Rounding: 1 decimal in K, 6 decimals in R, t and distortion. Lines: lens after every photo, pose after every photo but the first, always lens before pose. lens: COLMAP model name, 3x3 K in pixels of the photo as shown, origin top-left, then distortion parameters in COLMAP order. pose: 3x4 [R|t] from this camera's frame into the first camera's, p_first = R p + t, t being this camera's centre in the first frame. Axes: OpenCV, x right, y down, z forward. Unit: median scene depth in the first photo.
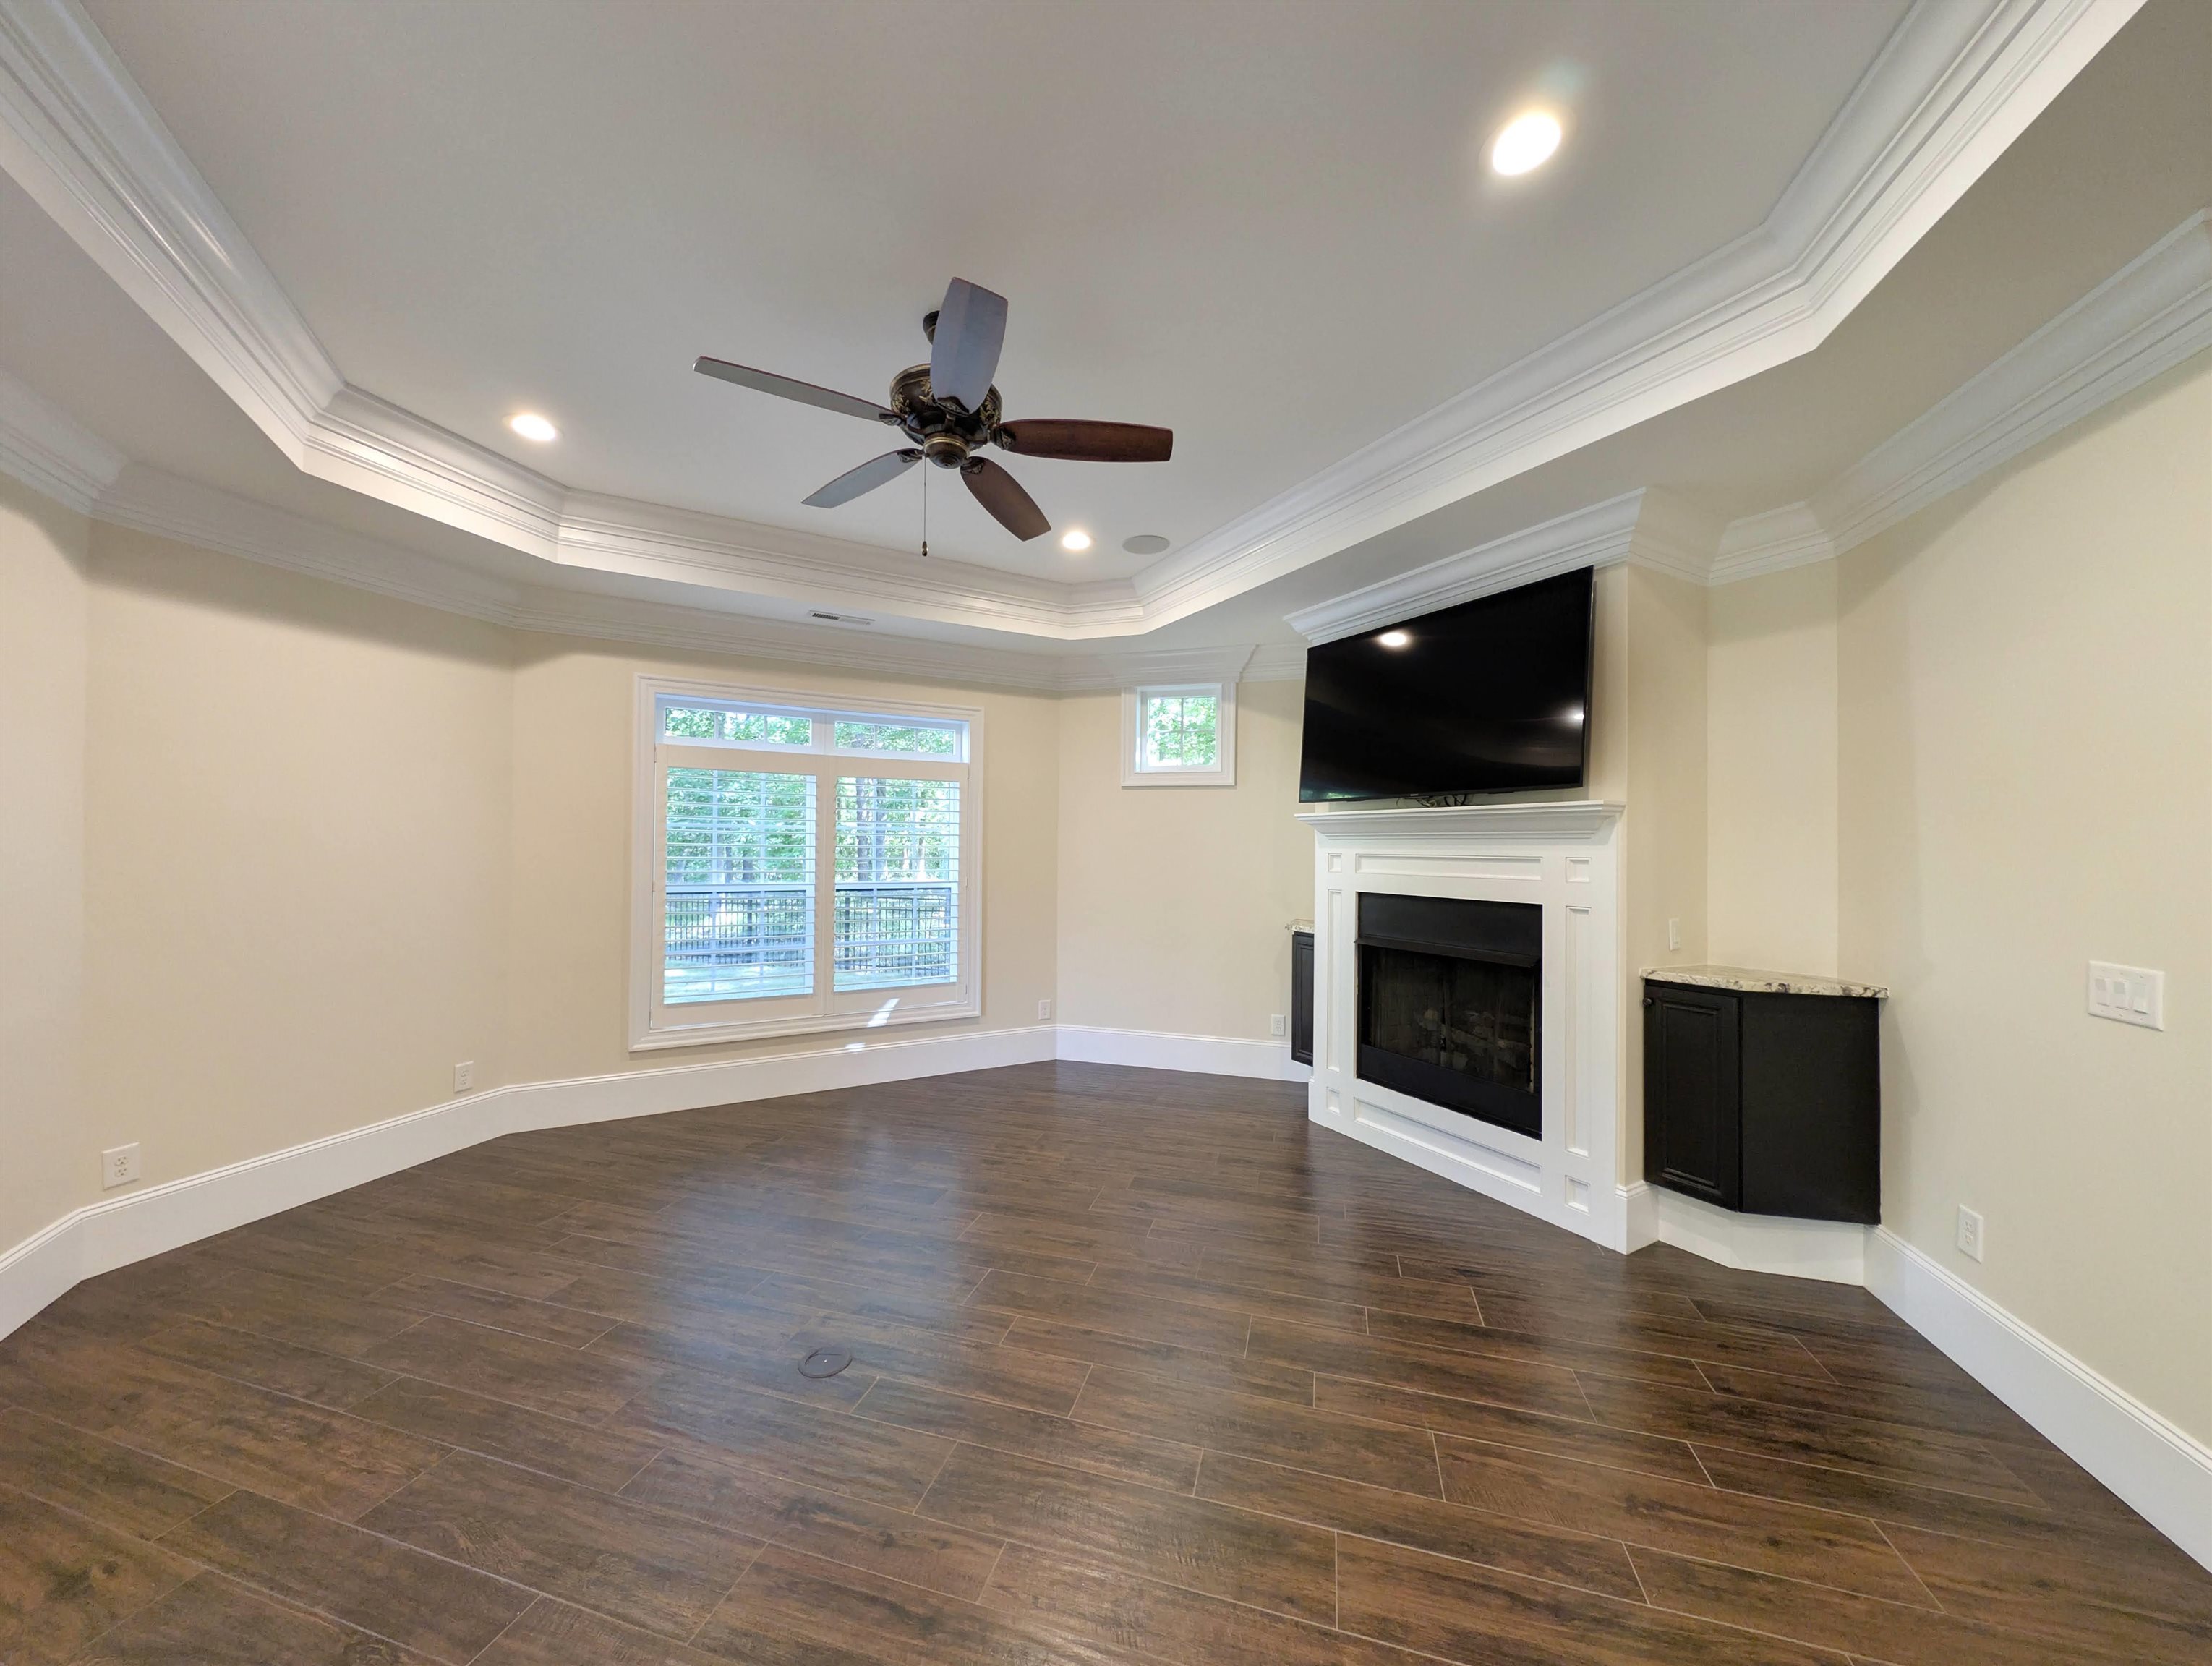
lens RADIAL K [[781.3, 0, 1105.6], [0, 781.3, 844.0], [0, 0, 1]] dist [-0.002725, -0.001717]
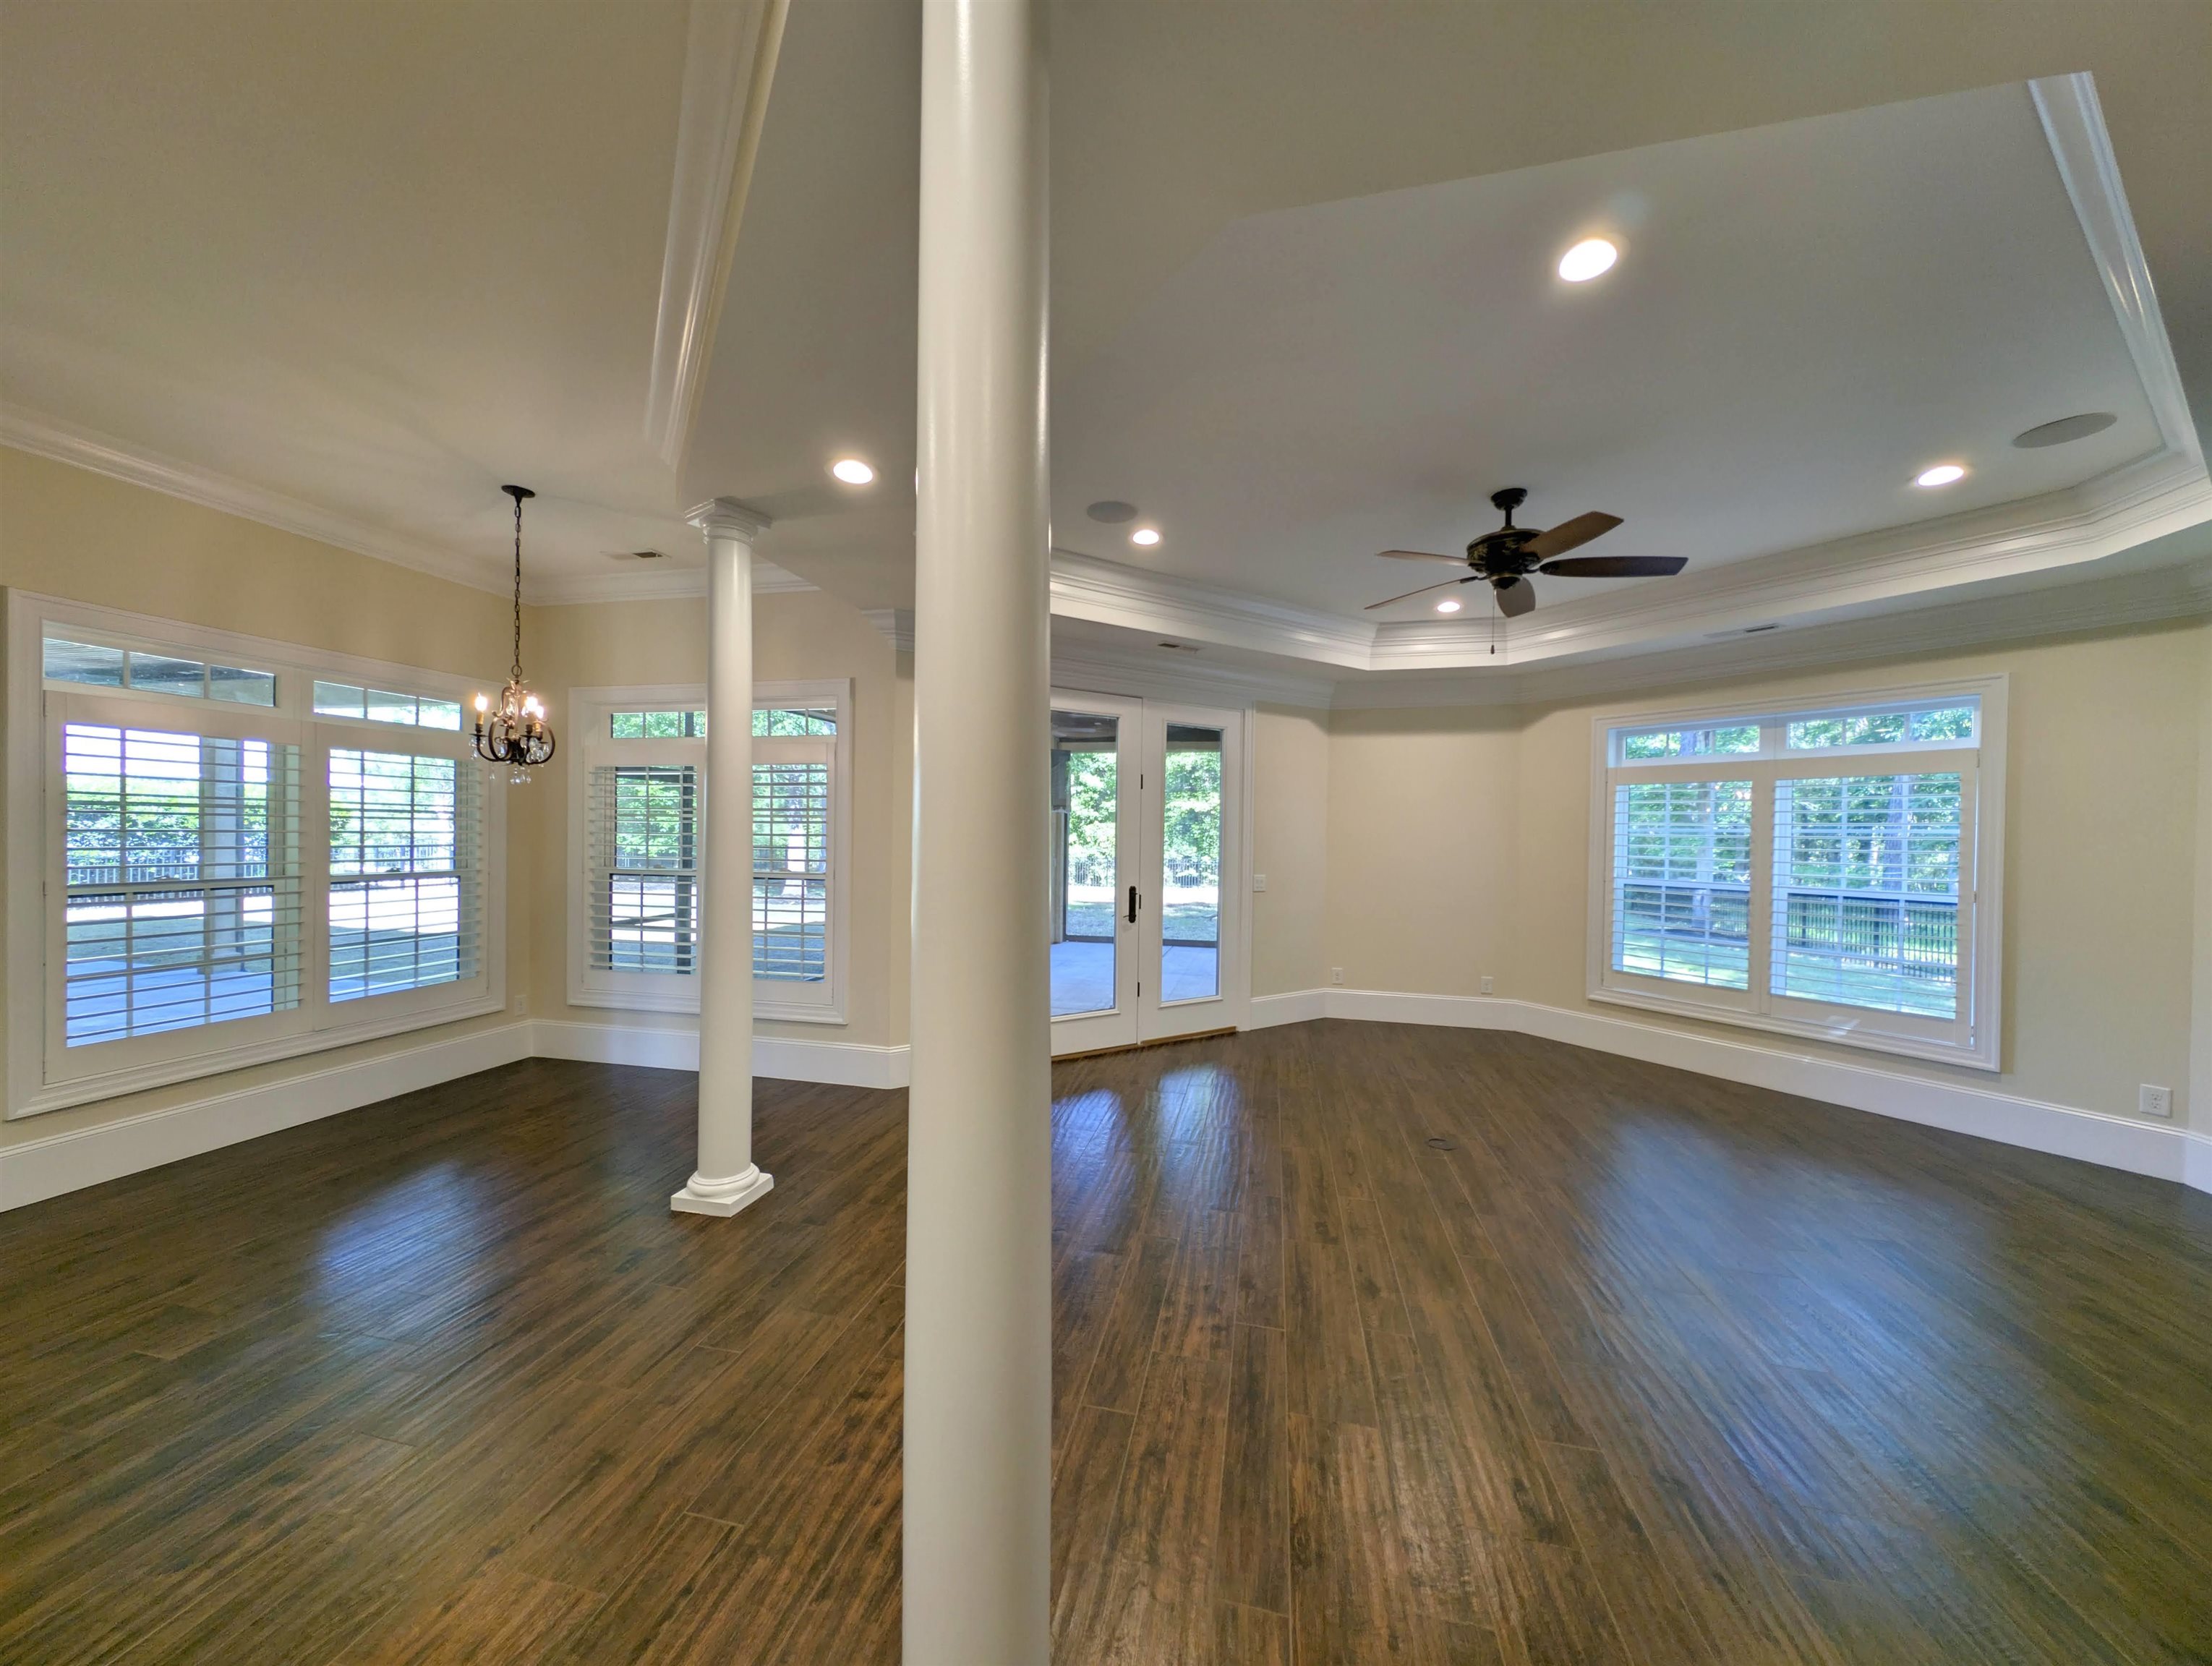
lens RADIAL K [[781.3, 0, 1086.3], [0, 781.3, 838.0], [0, 0, 1]] dist [-0.002725, -0.001717]
pose [[0.049607, 0.000336, -0.998769, 0.710545], [-0.014073, 0.999901, -0.000362, 0.003012], [0.998670, 0.014074, 0.049607, 0.070762]]
